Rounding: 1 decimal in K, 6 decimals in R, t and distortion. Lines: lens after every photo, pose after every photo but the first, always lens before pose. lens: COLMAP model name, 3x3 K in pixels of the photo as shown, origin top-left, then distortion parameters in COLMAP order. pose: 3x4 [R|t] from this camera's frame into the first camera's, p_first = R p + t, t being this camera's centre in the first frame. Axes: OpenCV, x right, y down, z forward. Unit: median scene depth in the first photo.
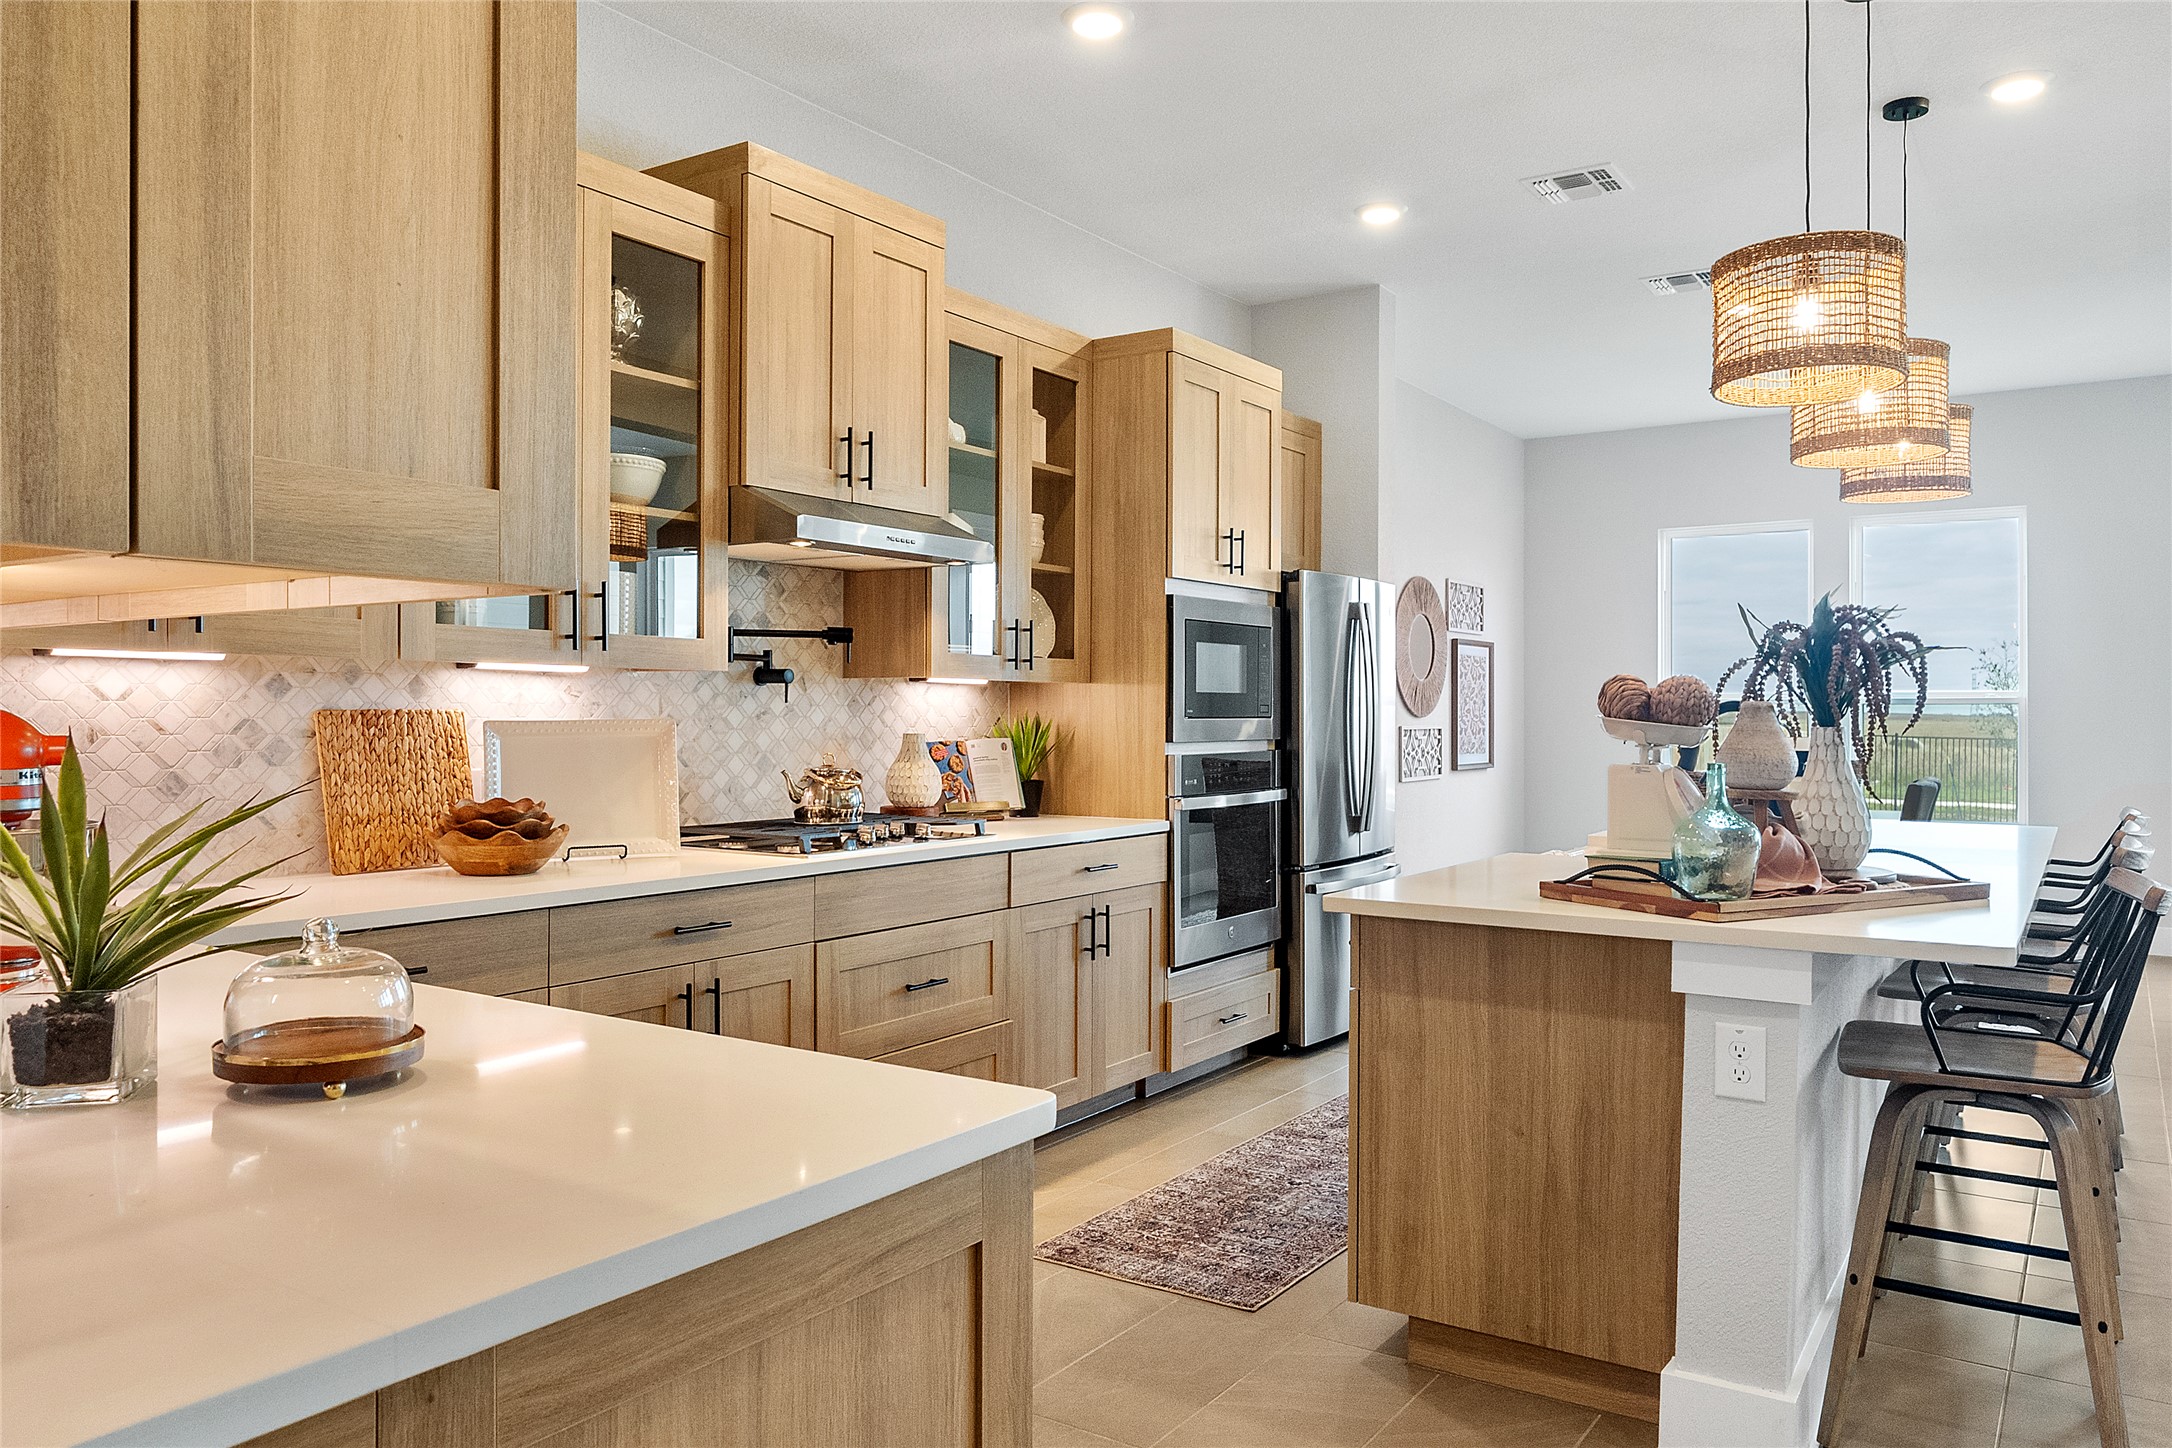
lens RADIAL K [[1525.6, 0, 1087.1], [0, 1525.6, 721.9], [0, 0, 1]] dist [-0.037971, -0.003082]
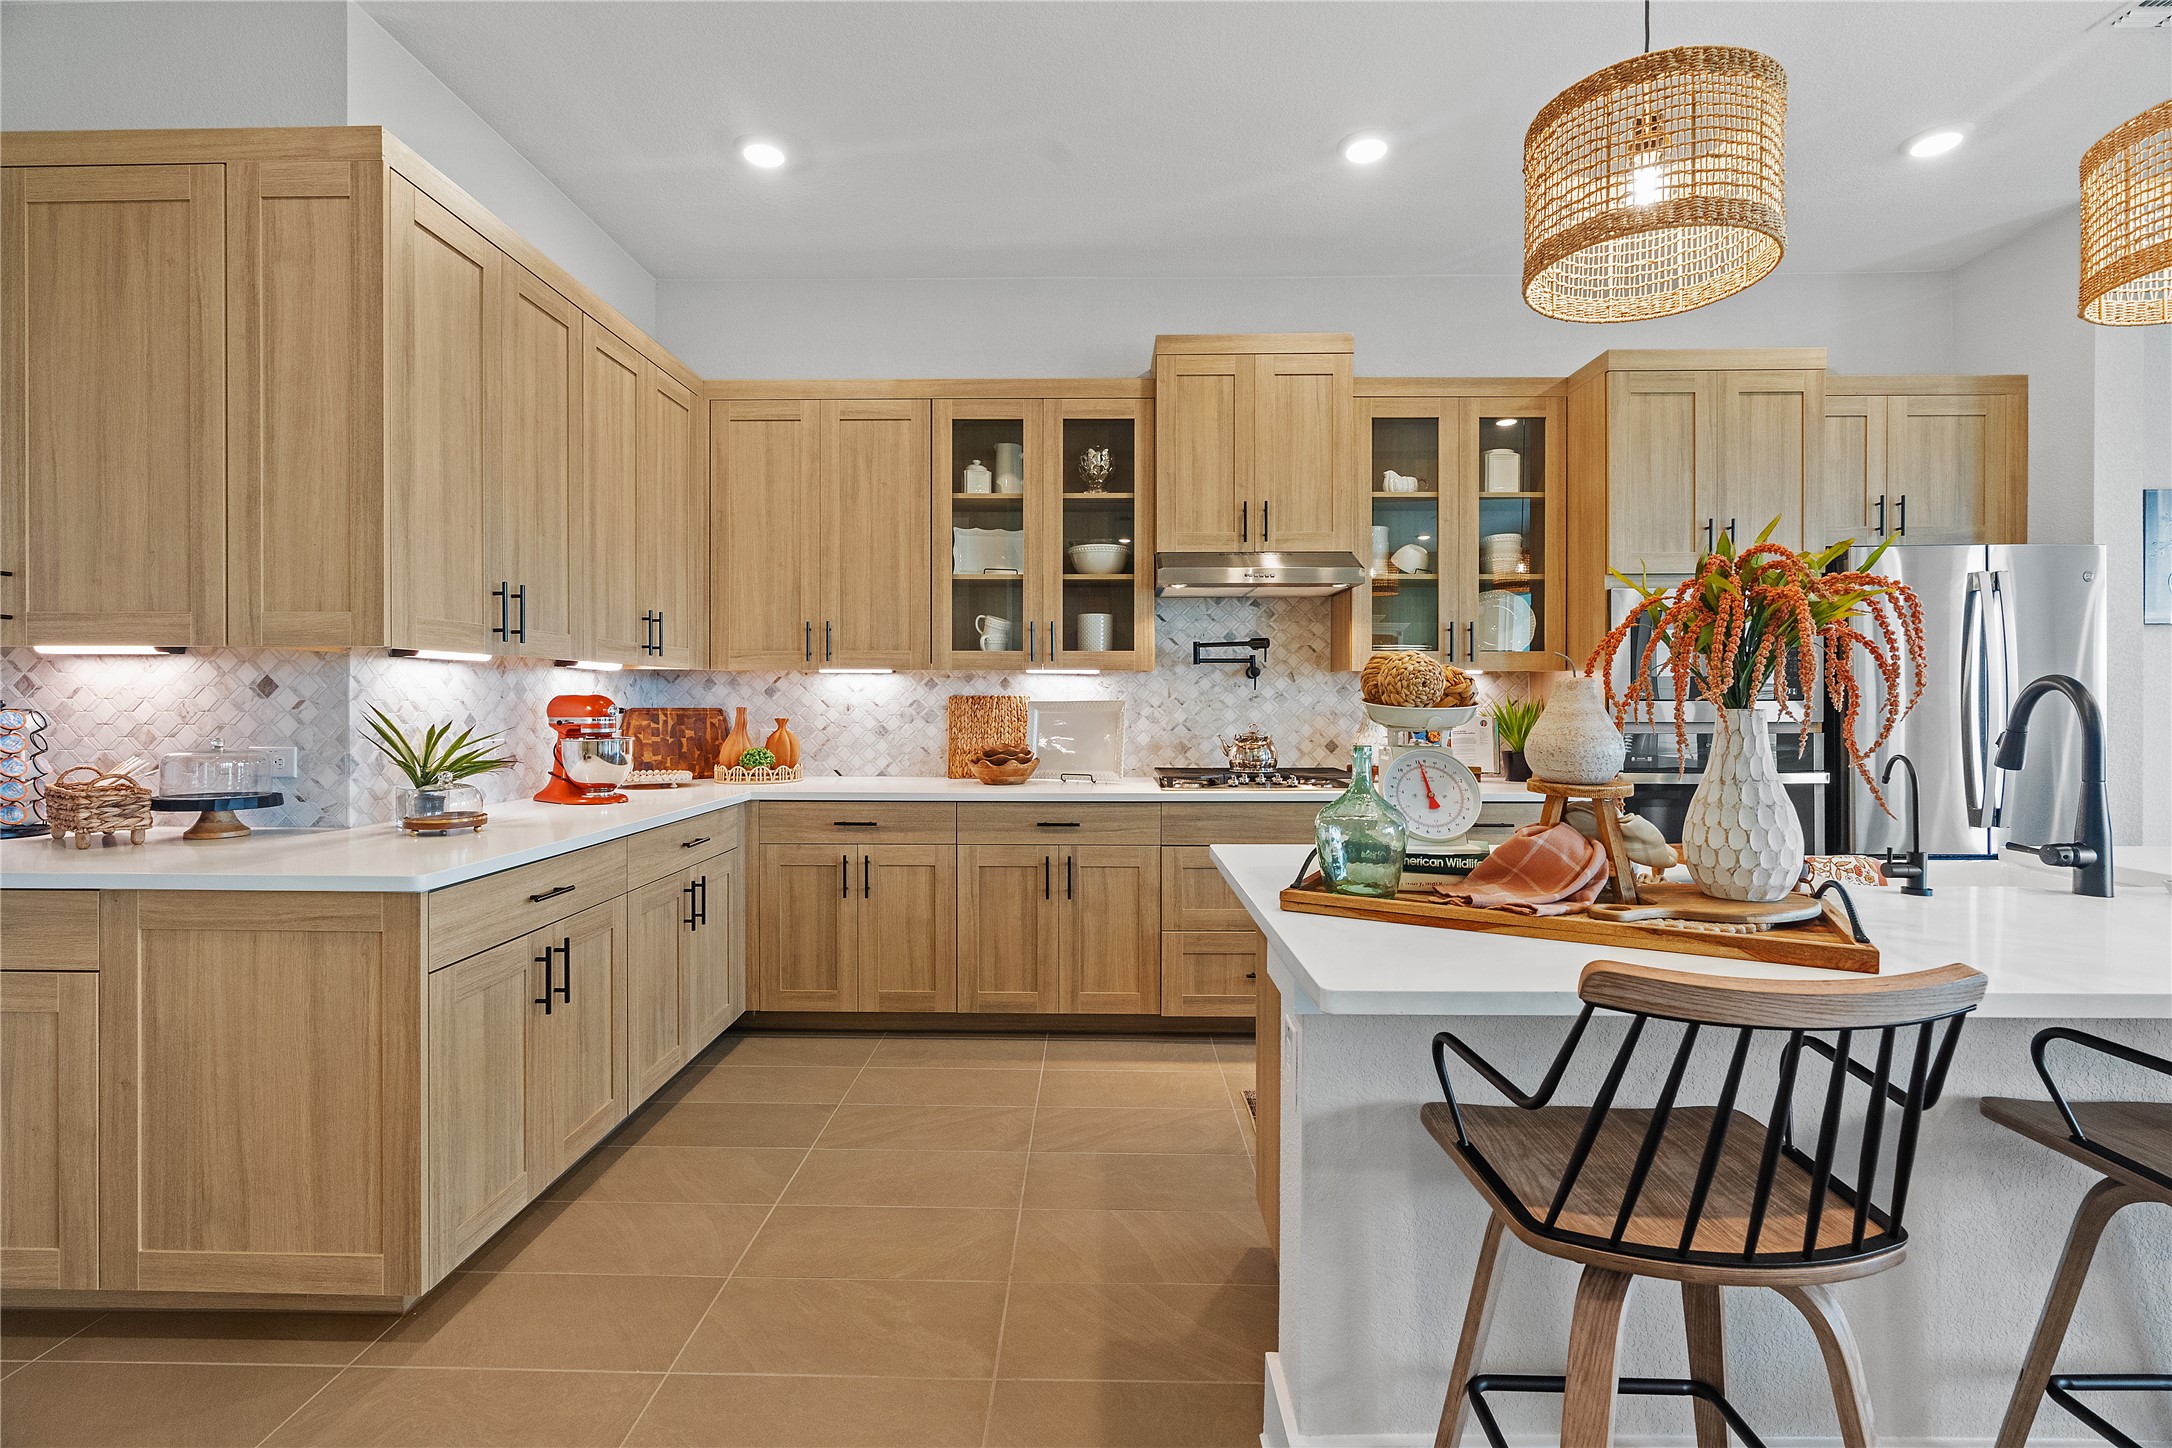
lens RADIAL K [[979.4, 0, 1083.6], [0, 979.4, 706.7], [0, 0, 1]] dist [-0.004283, -0.000152]
pose [[0.538314, 0.003944, -0.842735, 0.553416], [-0.003667, 0.999991, 0.002337, 0.002240], [0.842737, 0.001832, 0.538323, 0.359966]]
